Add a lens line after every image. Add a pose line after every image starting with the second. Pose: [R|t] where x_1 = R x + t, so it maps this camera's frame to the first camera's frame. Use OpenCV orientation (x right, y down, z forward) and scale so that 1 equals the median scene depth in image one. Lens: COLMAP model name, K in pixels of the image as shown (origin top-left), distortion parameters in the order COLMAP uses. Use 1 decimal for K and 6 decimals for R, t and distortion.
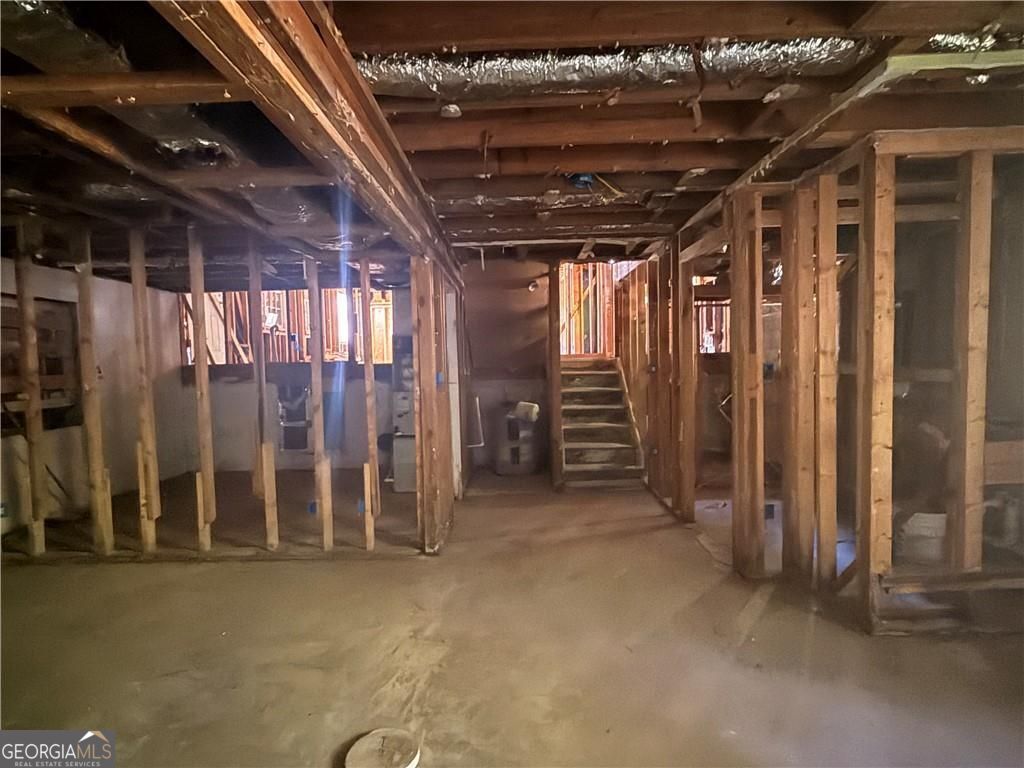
lens RADIAL K [[538.7, 0, 512.0], [0, 538.7, 384.0], [0, 0, 1]] dist [0.001980, -0.000309]
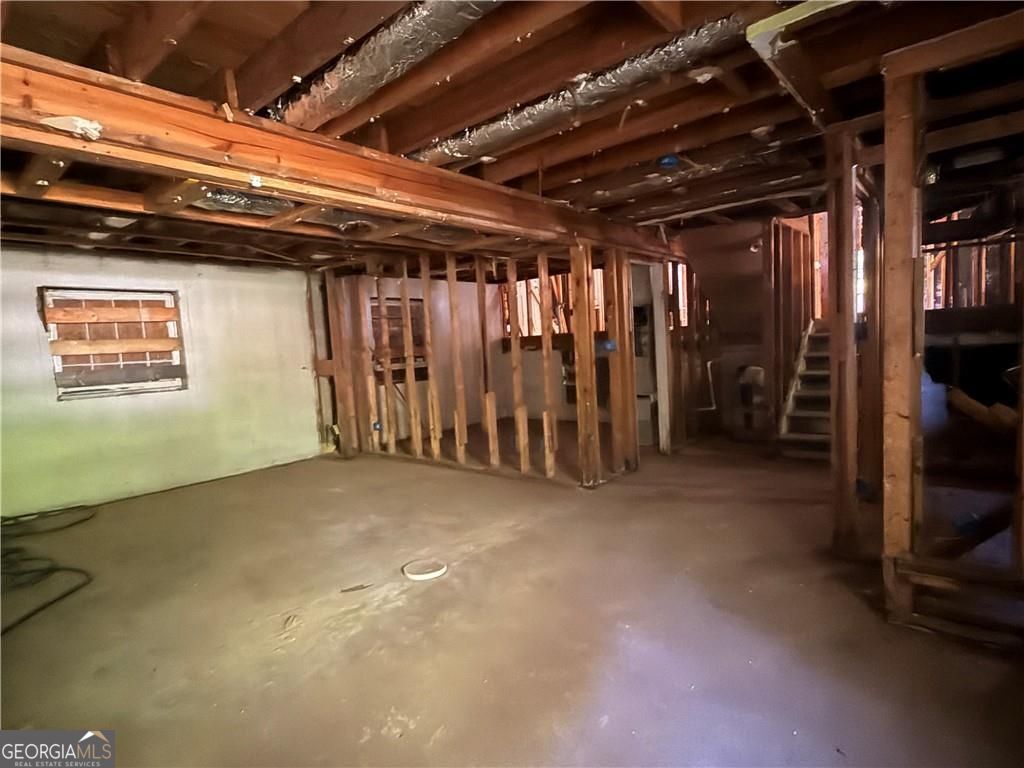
lens RADIAL K [[538.7, 0, 512.0], [0, 538.7, 384.0], [0, 0, 1]] dist [0.001980, -0.000309]
pose [[0.771371, 0.027911, -0.635774, 0.498807], [0.012411, 0.998188, 0.058879, 0.002627], [0.636265, -0.053308, 0.769627, -0.053815]]
